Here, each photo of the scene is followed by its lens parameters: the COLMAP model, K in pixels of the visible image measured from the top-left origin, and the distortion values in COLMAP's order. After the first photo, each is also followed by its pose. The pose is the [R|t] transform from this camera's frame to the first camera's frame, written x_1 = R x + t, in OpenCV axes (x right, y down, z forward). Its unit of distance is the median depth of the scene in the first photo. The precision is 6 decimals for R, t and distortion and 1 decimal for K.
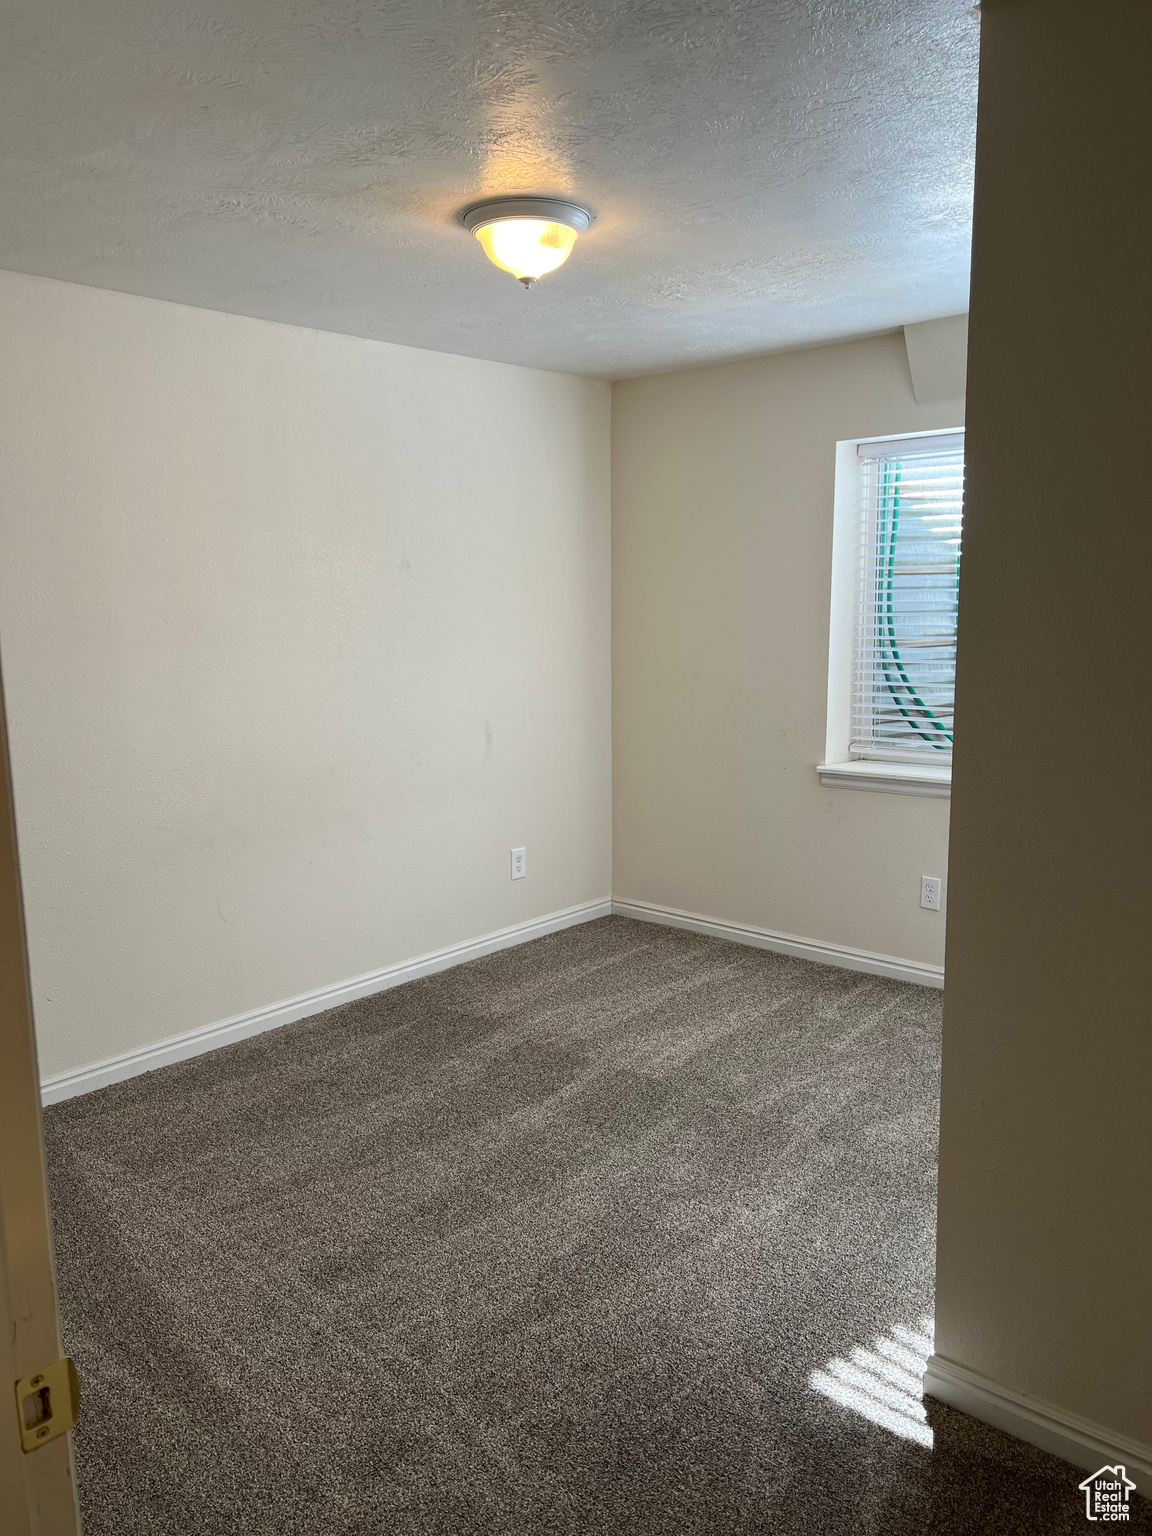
lens RADIAL K [[1153.9, 0, 576.8], [0, 1153.9, 768.7], [0, 0, 1]] dist [0.000794, -0.020625]
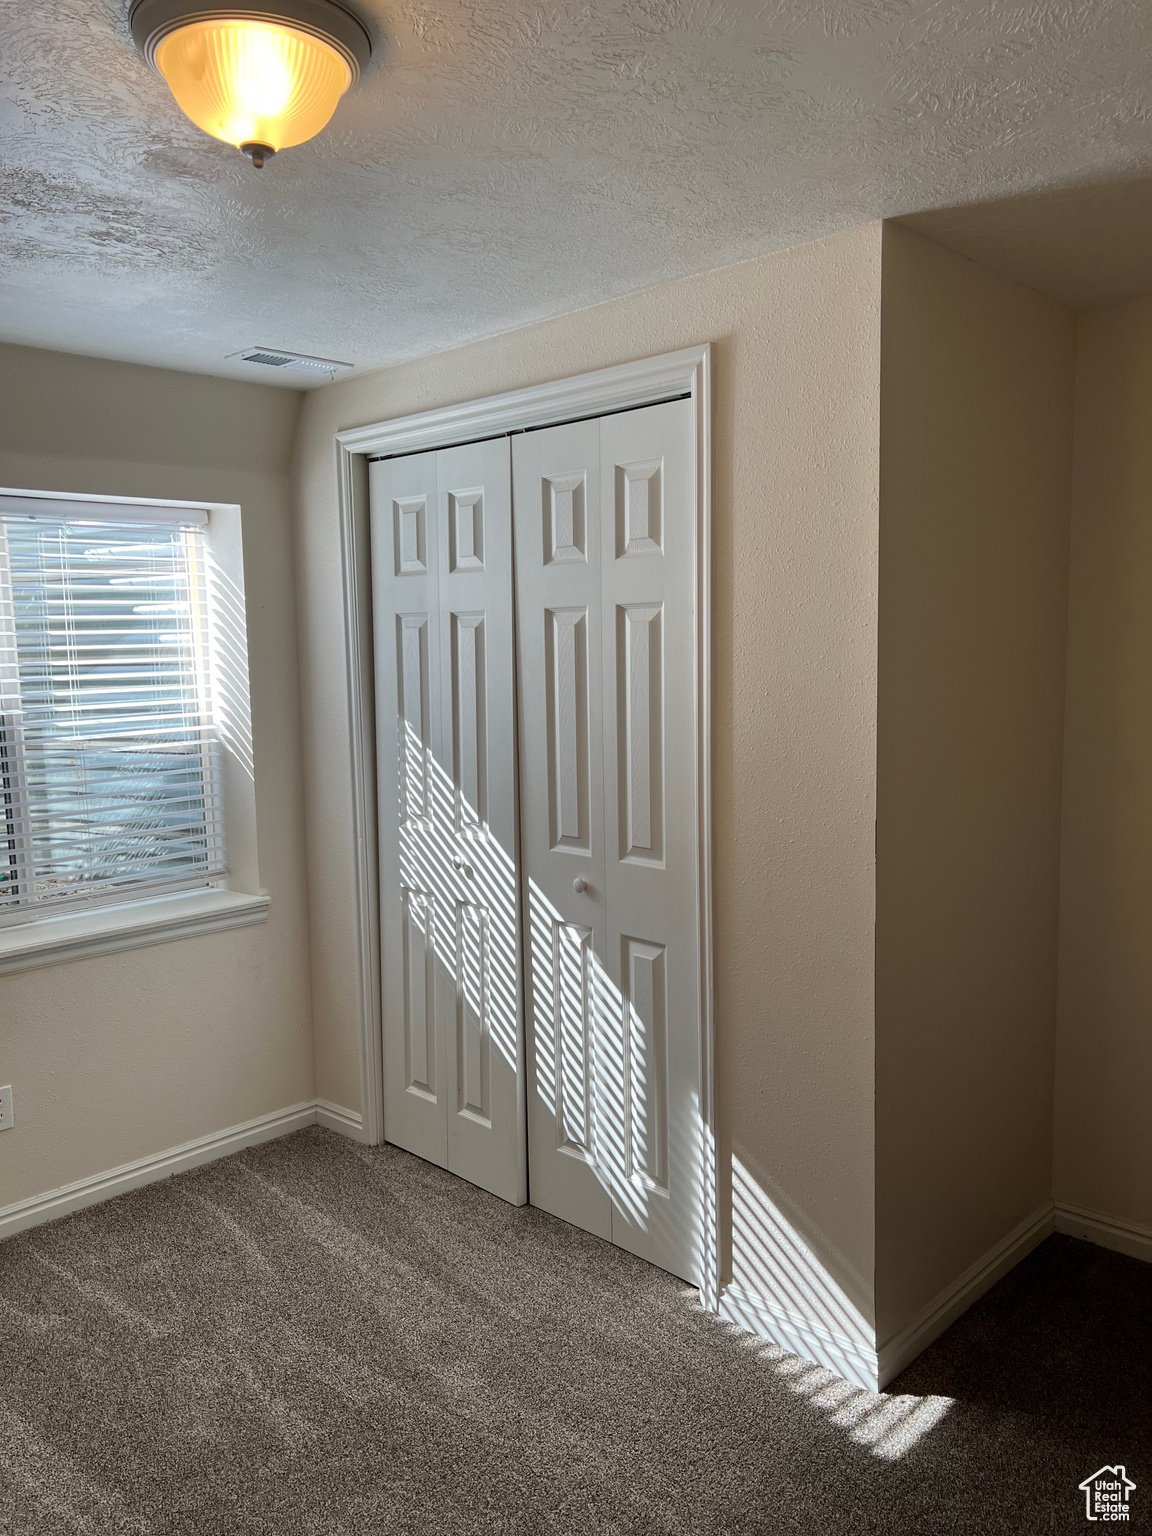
lens RADIAL K [[1153.9, 0, 575.8], [0, 1153.9, 765.4], [0, 0, 1]] dist [0.000794, -0.020625]
pose [[0.056489, -0.099095, 0.993473, -0.716416], [0.190944, 0.977767, 0.086671, -0.190486], [-0.979974, 0.184801, 0.074155, 1.034283]]
